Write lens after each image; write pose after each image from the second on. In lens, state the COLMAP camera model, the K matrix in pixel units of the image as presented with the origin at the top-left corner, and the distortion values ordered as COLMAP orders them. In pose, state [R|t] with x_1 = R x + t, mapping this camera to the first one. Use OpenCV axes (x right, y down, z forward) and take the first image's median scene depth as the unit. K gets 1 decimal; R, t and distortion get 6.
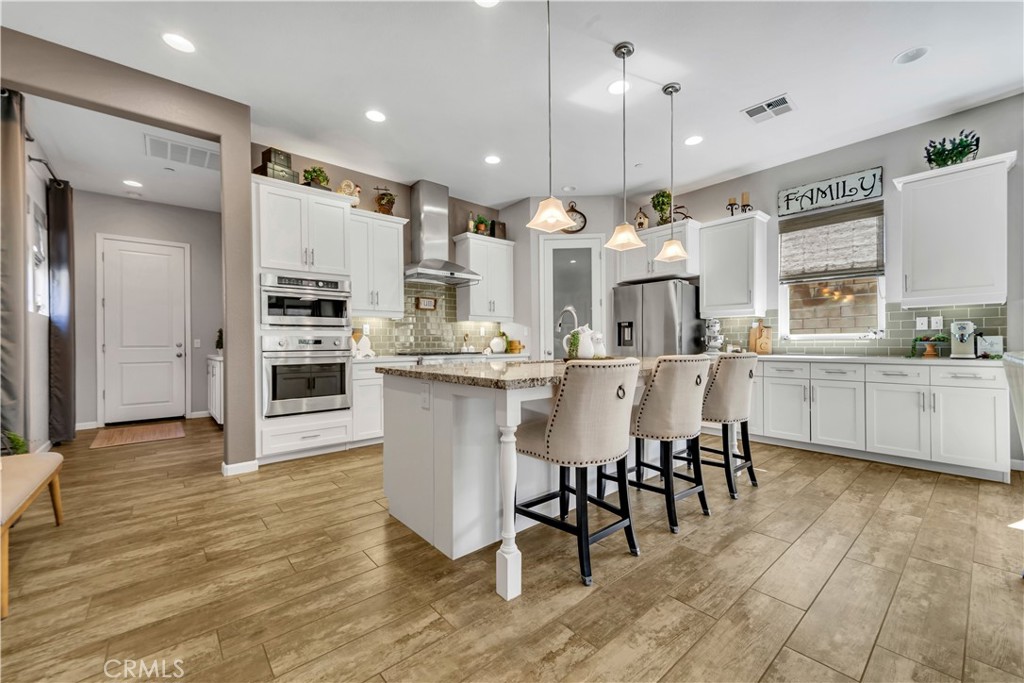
lens RADIAL K [[410.1, 0, 505.4], [0, 410.1, 339.4], [0, 0, 1]] dist [0.013575, -0.000170]
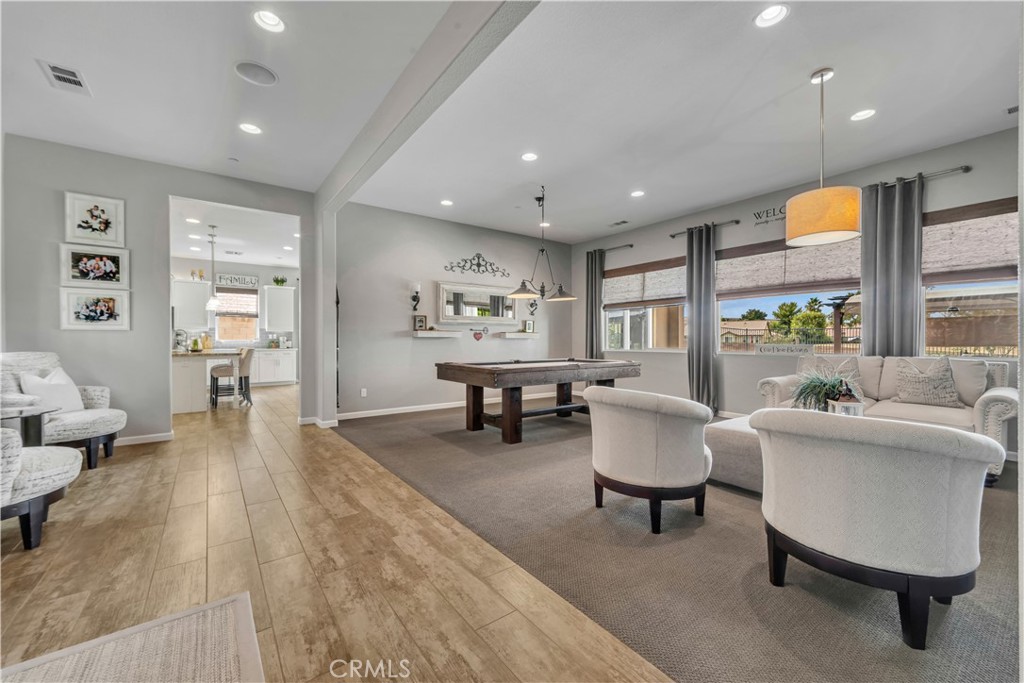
lens RADIAL K [[410.1, 0, 529.8], [0, 410.1, 351.6], [0, 0, 1]] dist [0.013575, -0.000170]
pose [[0.048702, -0.019011, 0.998632, -1.589842], [-0.014829, 0.999695, 0.019755, -0.016392], [-0.998703, -0.015771, 0.048405, -0.836351]]
